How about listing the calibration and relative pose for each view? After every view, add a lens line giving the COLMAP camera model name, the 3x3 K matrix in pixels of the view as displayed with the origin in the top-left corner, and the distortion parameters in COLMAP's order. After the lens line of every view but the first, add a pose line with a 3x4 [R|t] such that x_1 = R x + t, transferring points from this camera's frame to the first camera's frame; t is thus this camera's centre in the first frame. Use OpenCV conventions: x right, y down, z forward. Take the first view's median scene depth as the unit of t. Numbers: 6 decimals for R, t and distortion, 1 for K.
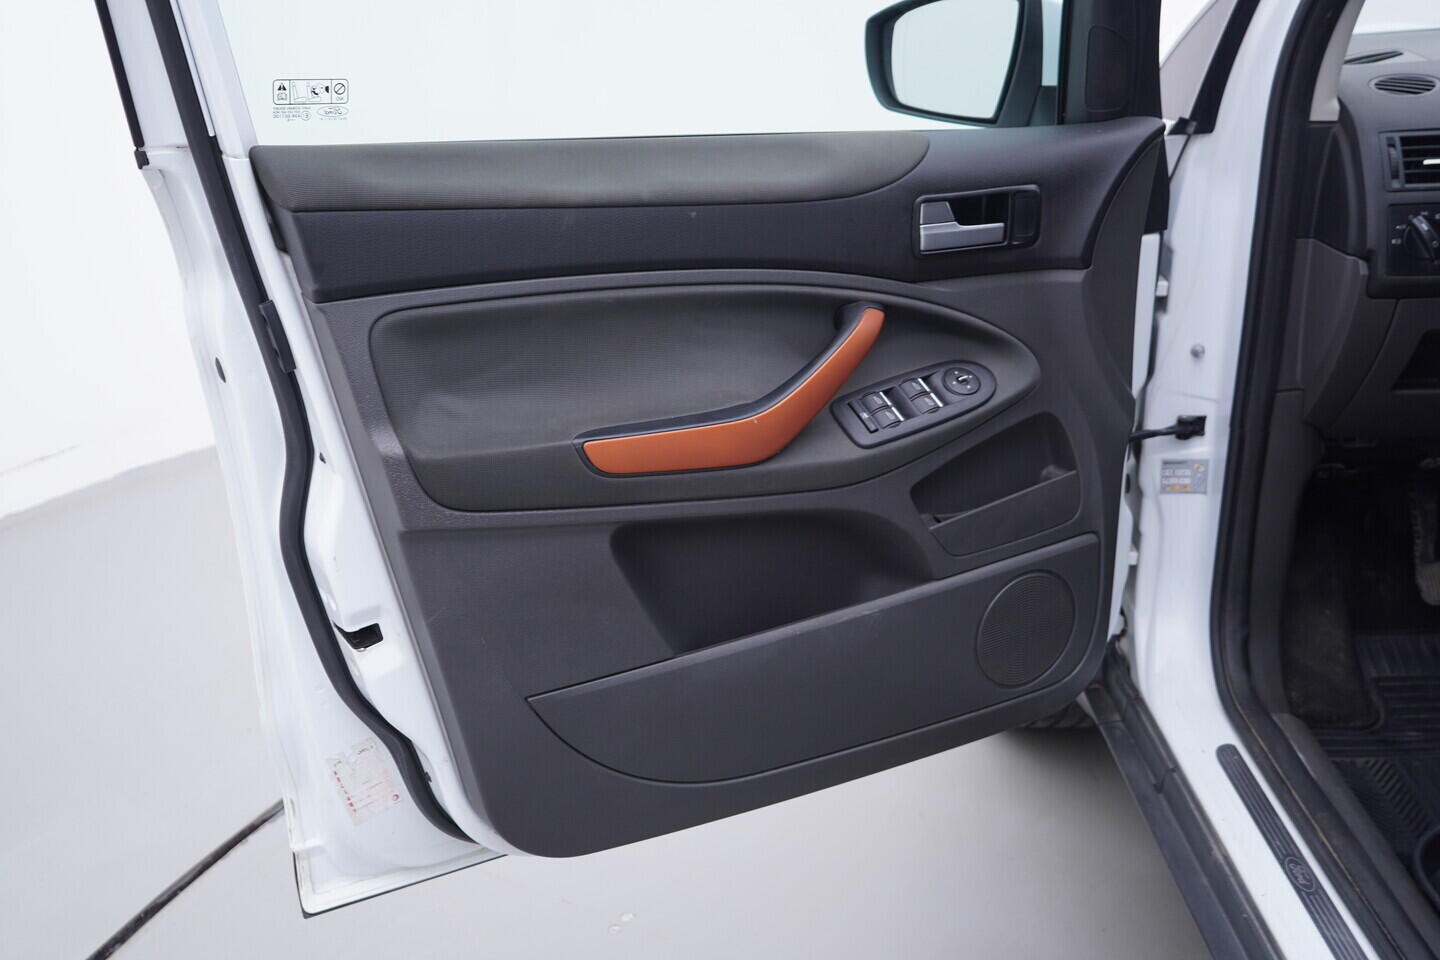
lens RADIAL K [[1477.9, 0, 728.3], [0, 1477.9, 477.8], [0, 0, 1]] dist [0.003697, 0.000000]
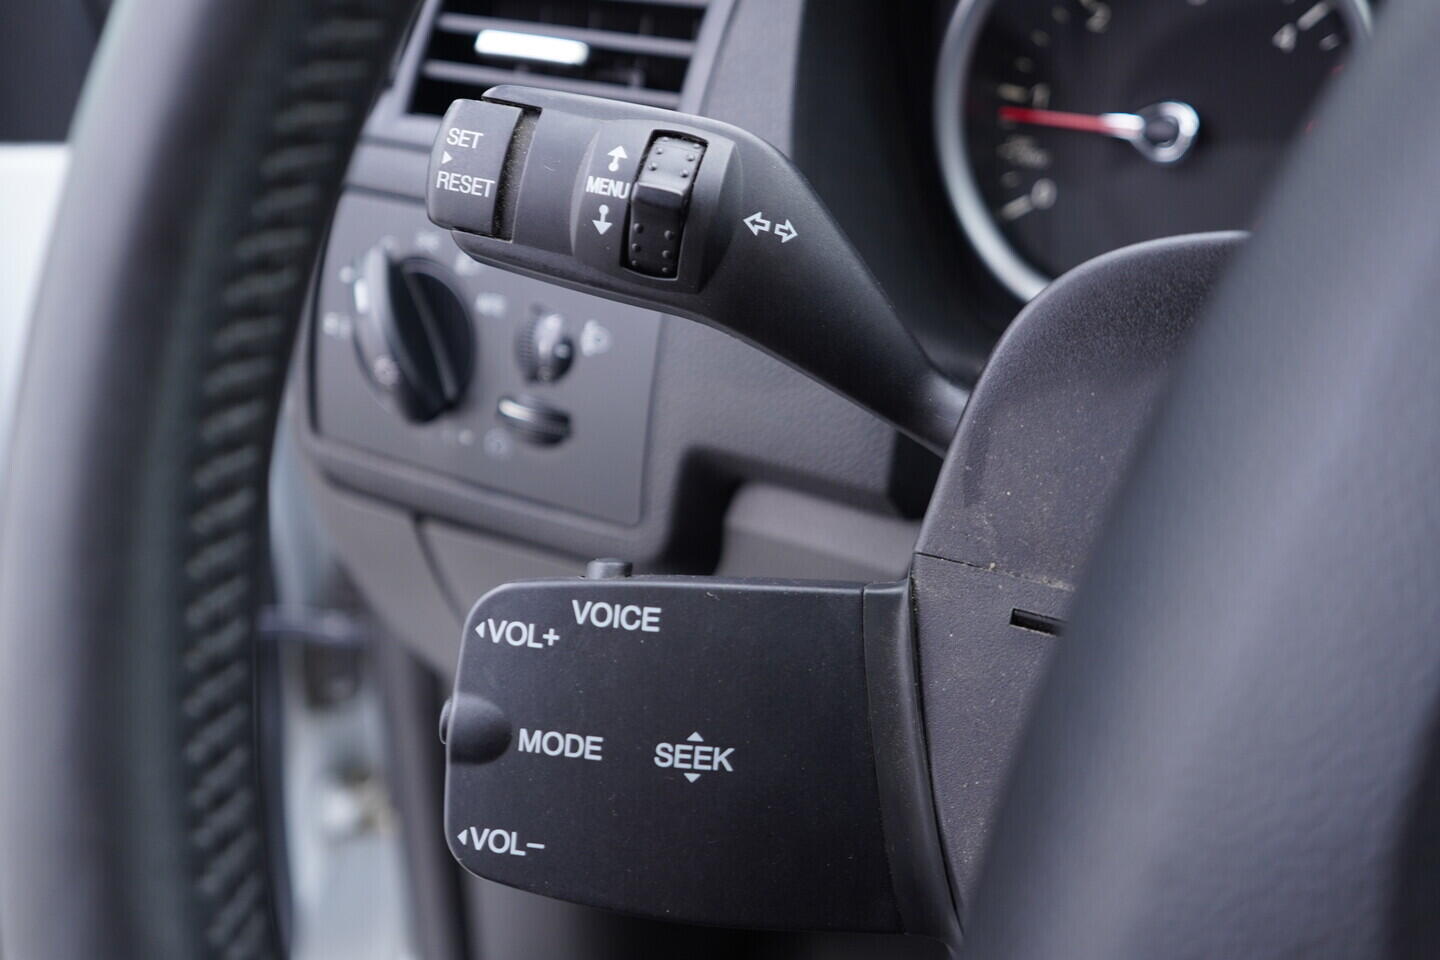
lens RADIAL K [[1477.9, 0, 724.0], [0, 1477.9, 475.4], [0, 0, 1]] dist [0.003697, 0.000000]
pose [[0.897967, 0.237734, -0.370323, 0.613862], [-0.181579, 0.966707, 0.180294, -0.192373], [0.400855, -0.094655, 0.911238, 0.769598]]
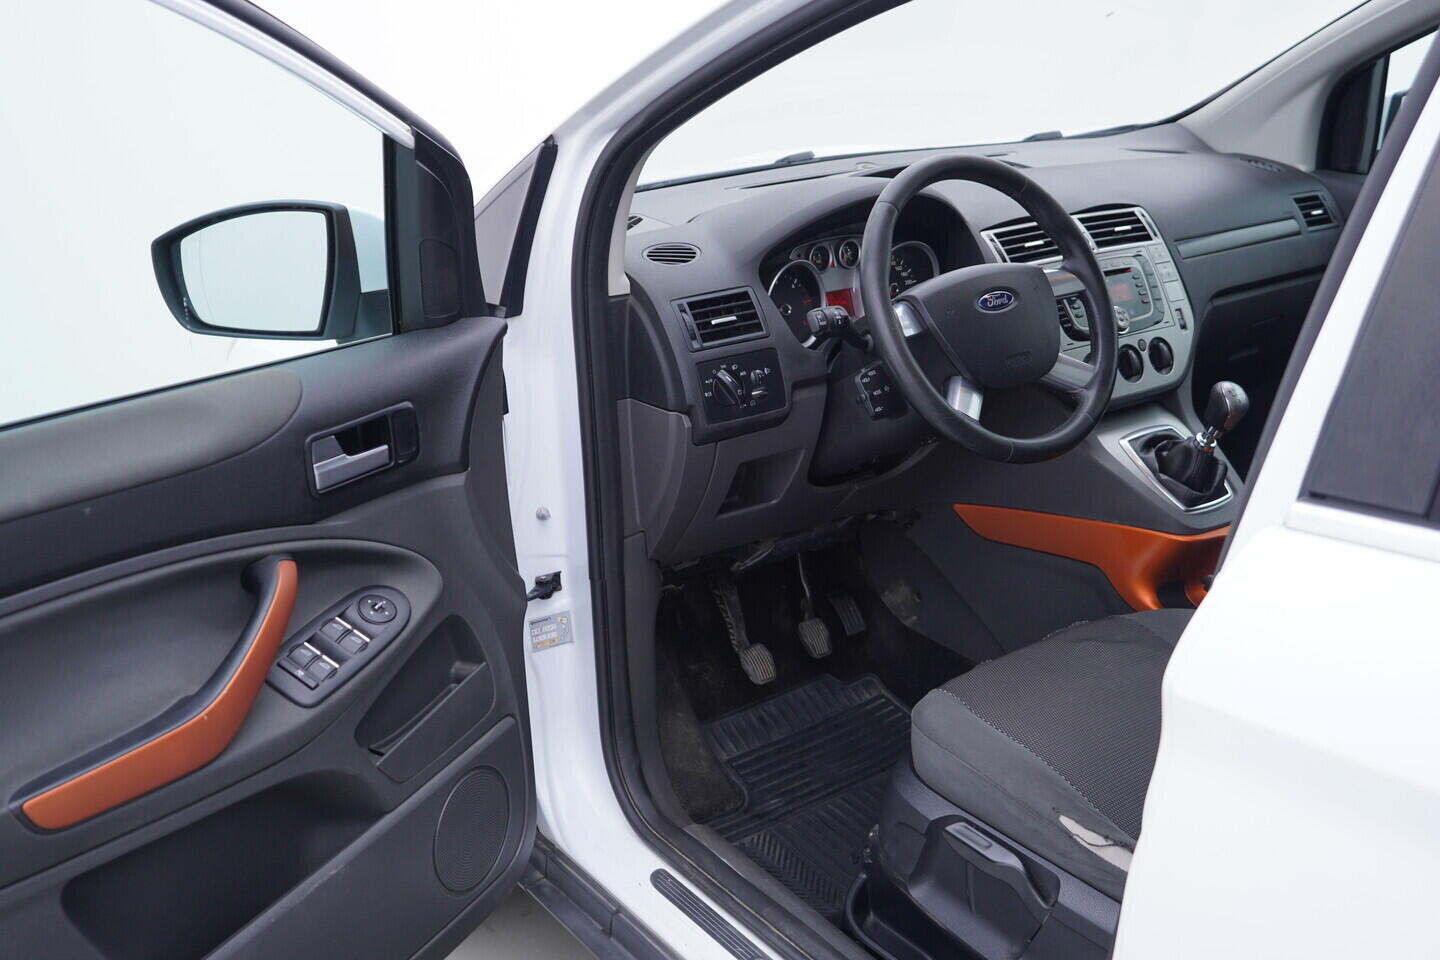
lens RADIAL K [[1477.9, 0, 725.7], [0, 1477.9, 480.9], [0, 0, 1]] dist [0.003697, 0.000000]
pose [[0.821415, -0.193401, 0.536538, -0.153599], [0.224871, 0.974364, 0.006954, -0.098824], [-0.524128, 0.114940, 0.843847, 0.047502]]
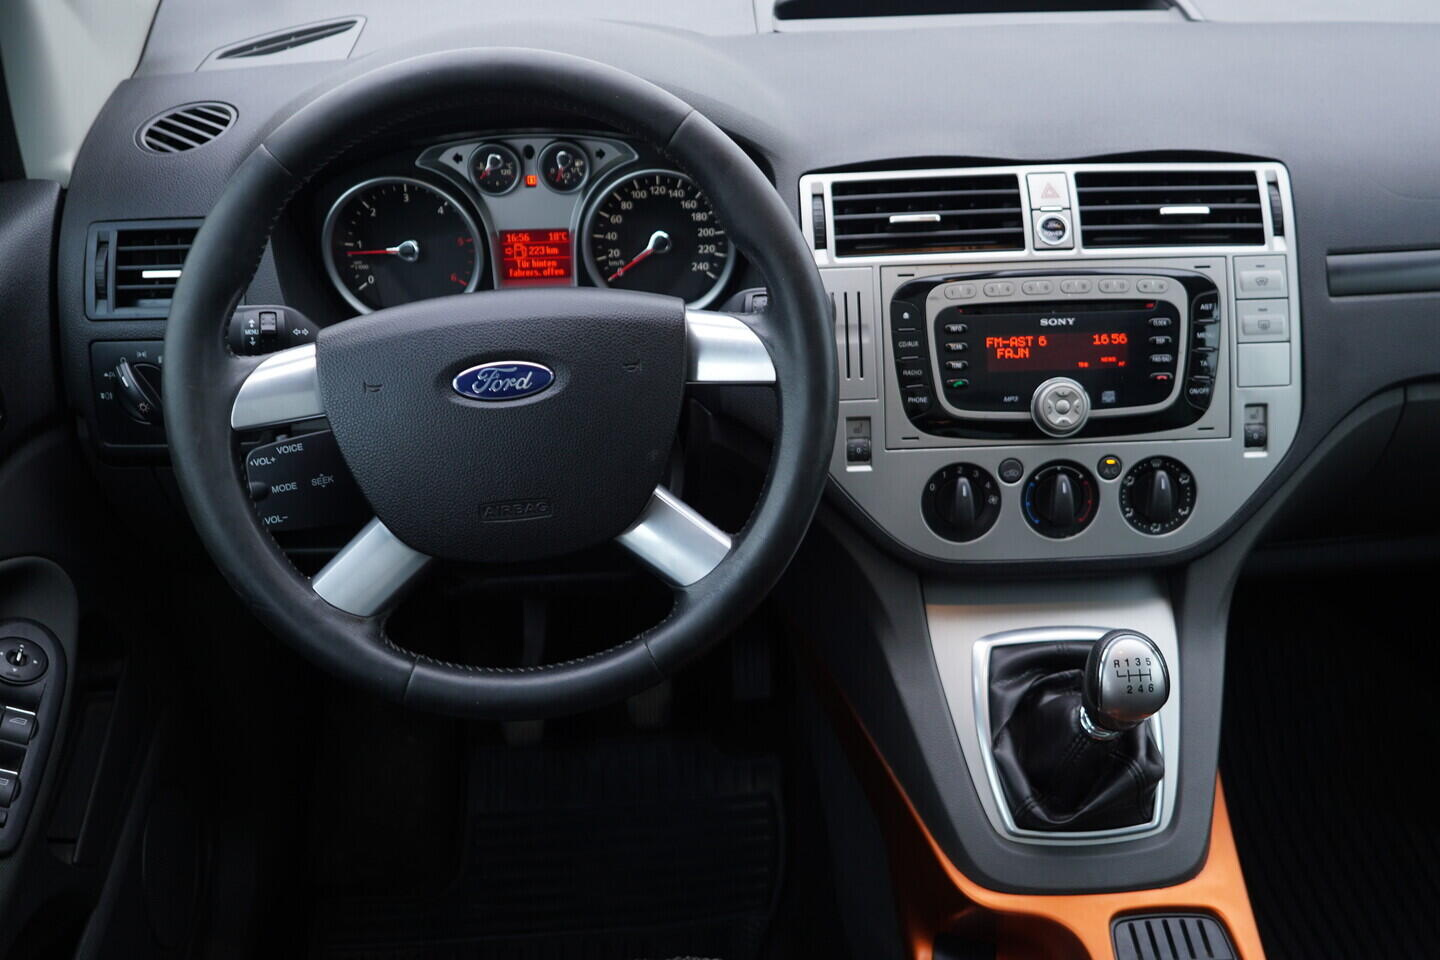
lens RADIAL K [[1477.9, 0, 724.2], [0, 1477.9, 481.1], [0, 0, 1]] dist [0.003697, 0.000000]
pose [[0.999668, -0.015210, 0.020813, 0.706798], [0.010828, 0.980455, 0.196447, -0.246827], [-0.023394, -0.196157, 0.980293, 0.327018]]
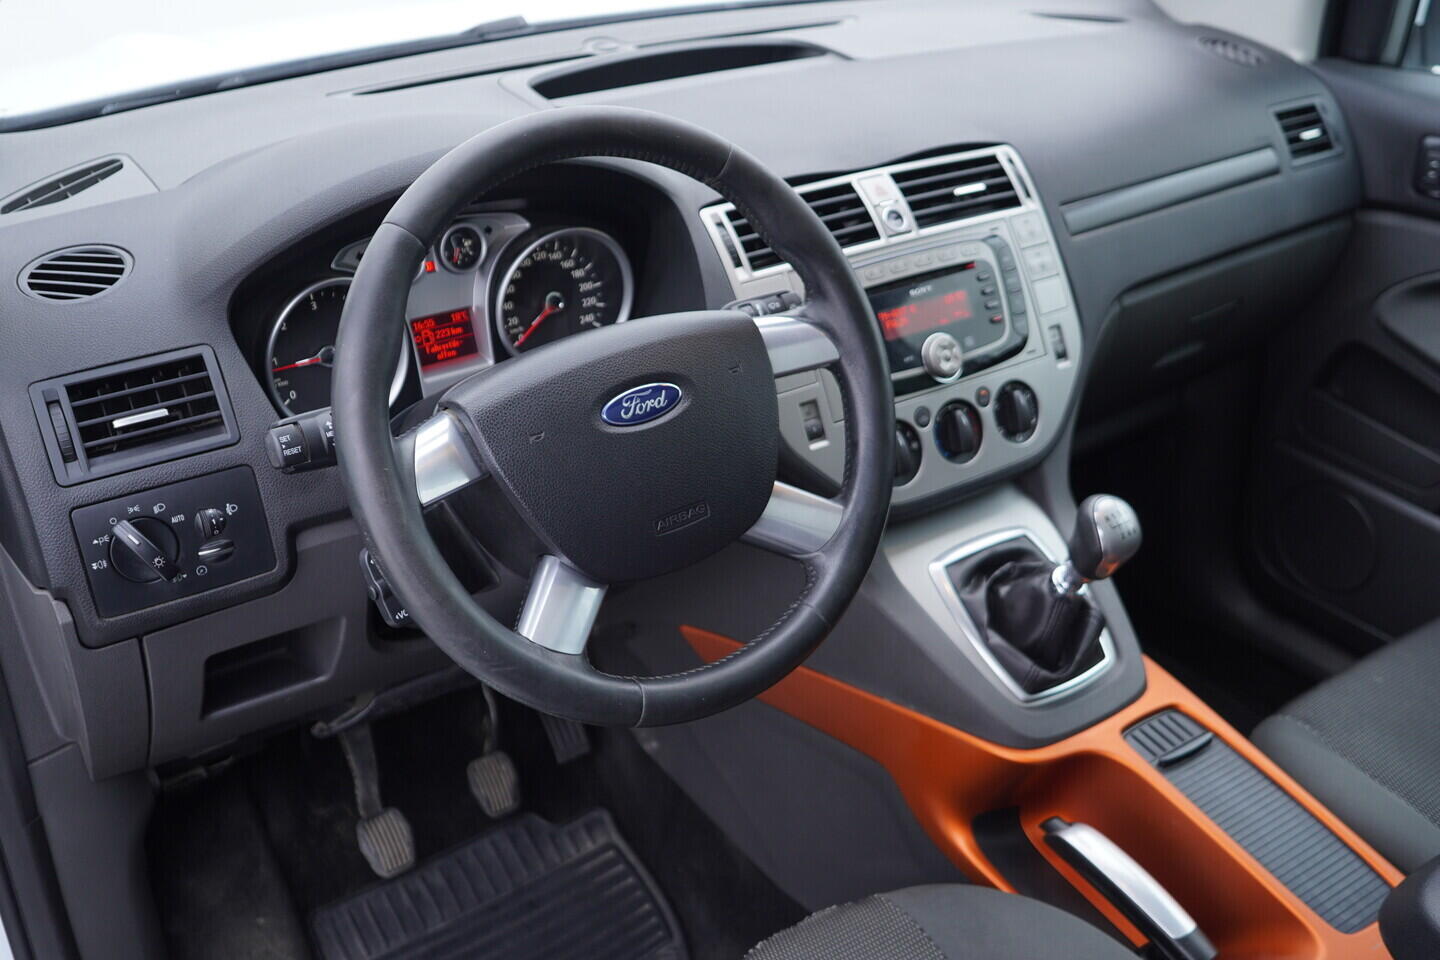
lens RADIAL K [[1477.9, 0, 724.1], [0, 1477.9, 481.7], [0, 0, 1]] dist [0.003697, 0.000000]
pose [[0.830987, -0.253019, 0.495420, 0.368603], [0.200498, 0.966946, 0.157531, -0.233187], [-0.518903, -0.031575, 0.854250, 0.350302]]
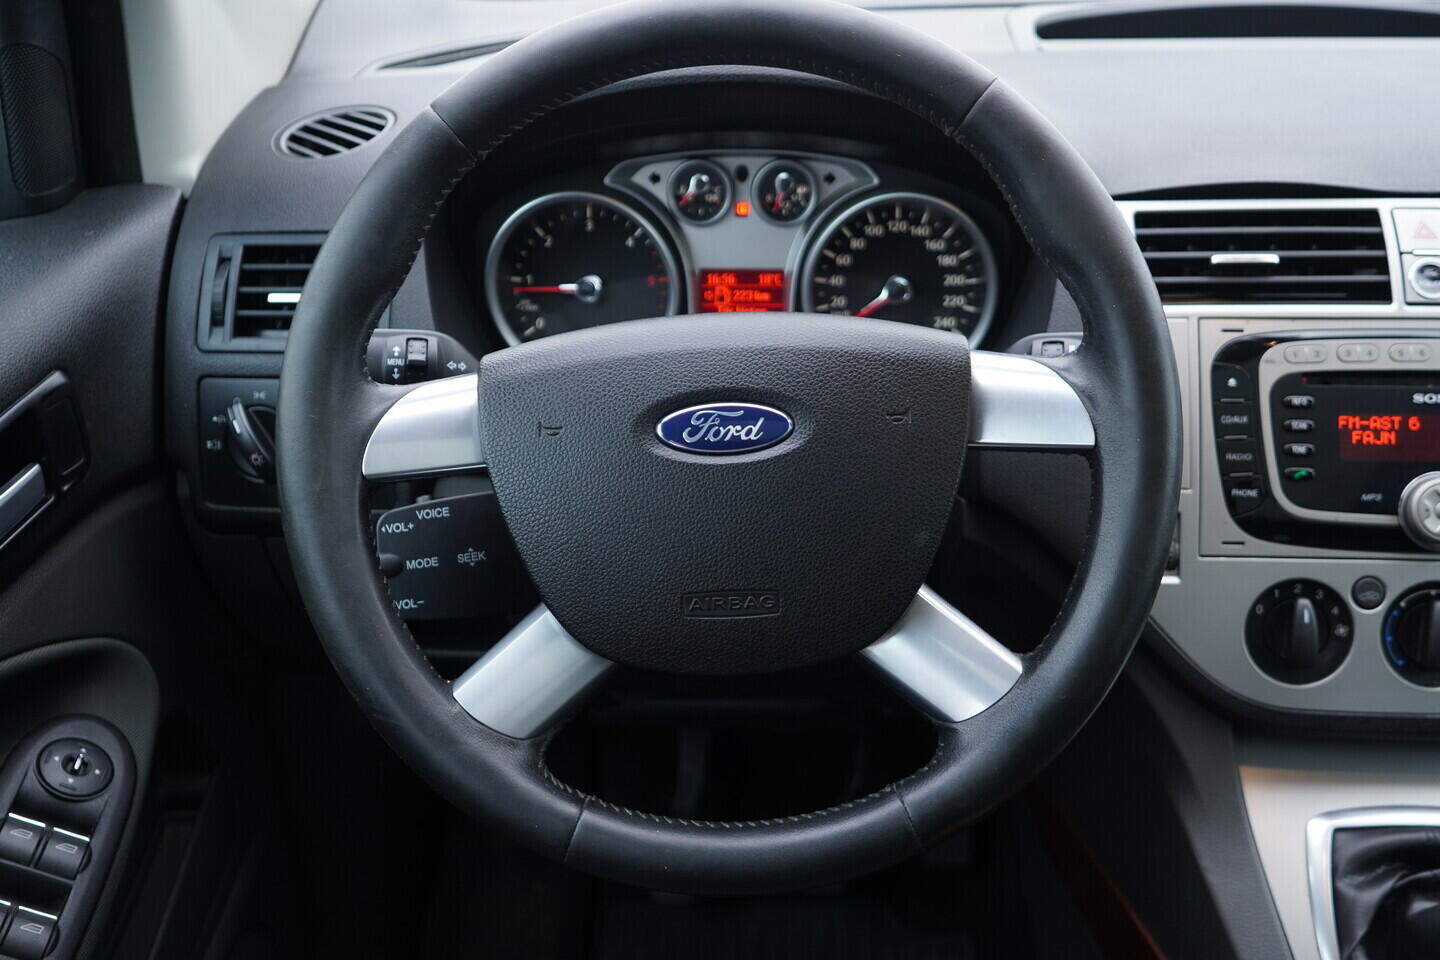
lens RADIAL K [[1477.9, 0, 723.2], [0, 1477.9, 481.7], [0, 0, 1]] dist [0.003697, 0.000000]
pose [[0.997764, 0.031542, -0.058930, 0.661753], [-0.025141, 0.994009, 0.106366, -0.205775], [0.061932, -0.104646, 0.992579, 0.466218]]
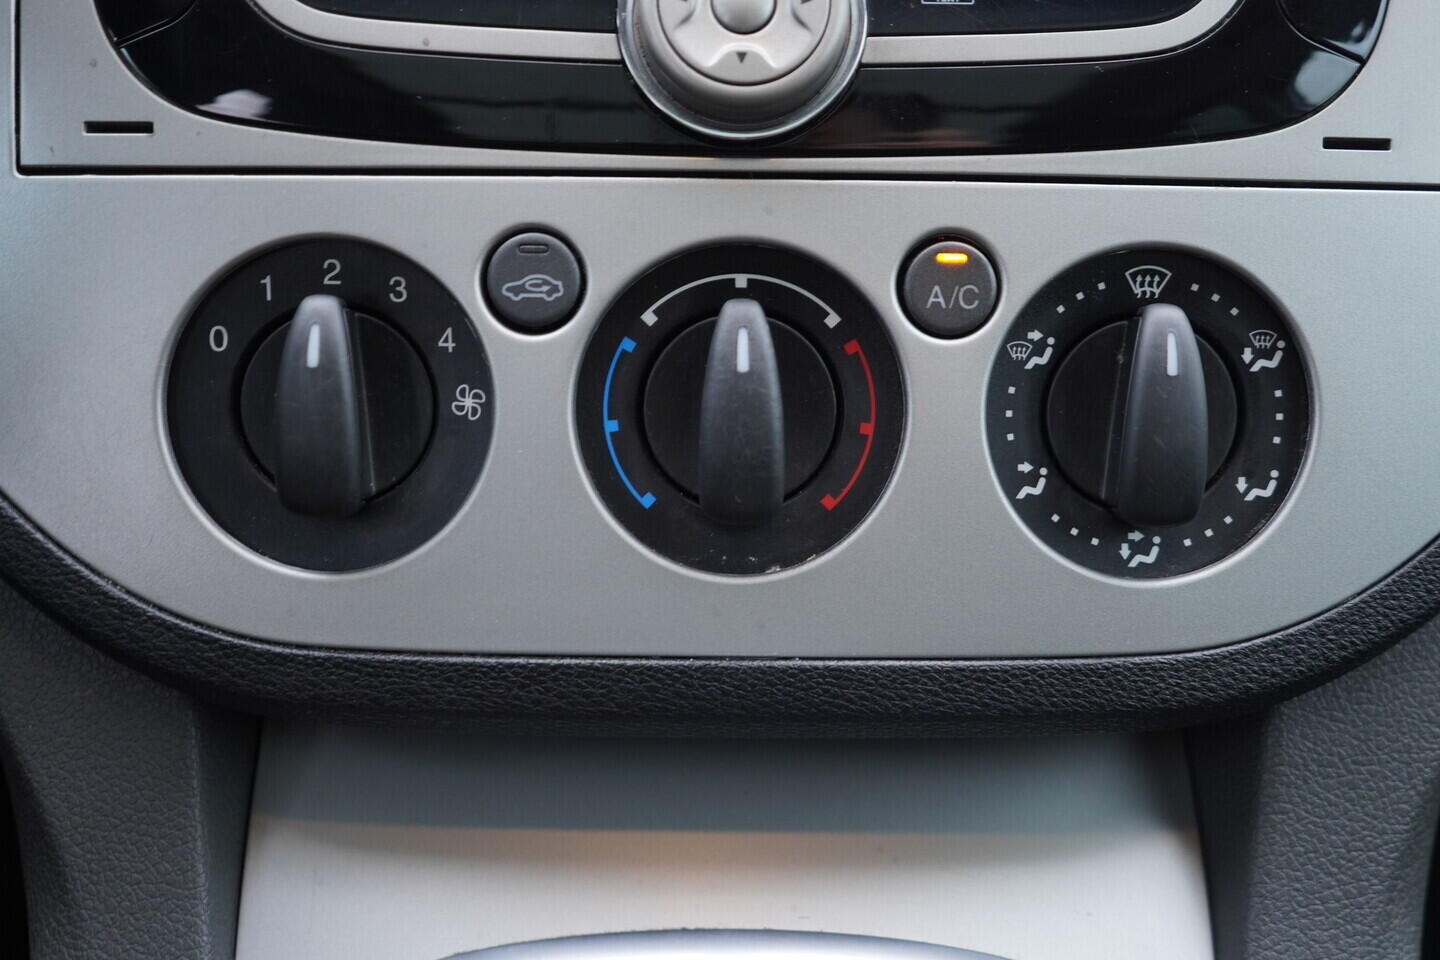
lens RADIAL K [[1570.4, 0, 723.8], [0, 1570.4, 478.7], [0, 0, 1]] dist [0.005008, 0.000000]
pose [[0.999575, 0.027529, -0.009642, 0.867250], [-0.026114, 0.991862, 0.124614, -0.123736], [0.012994, -0.124309, 0.992158, 0.791126]]
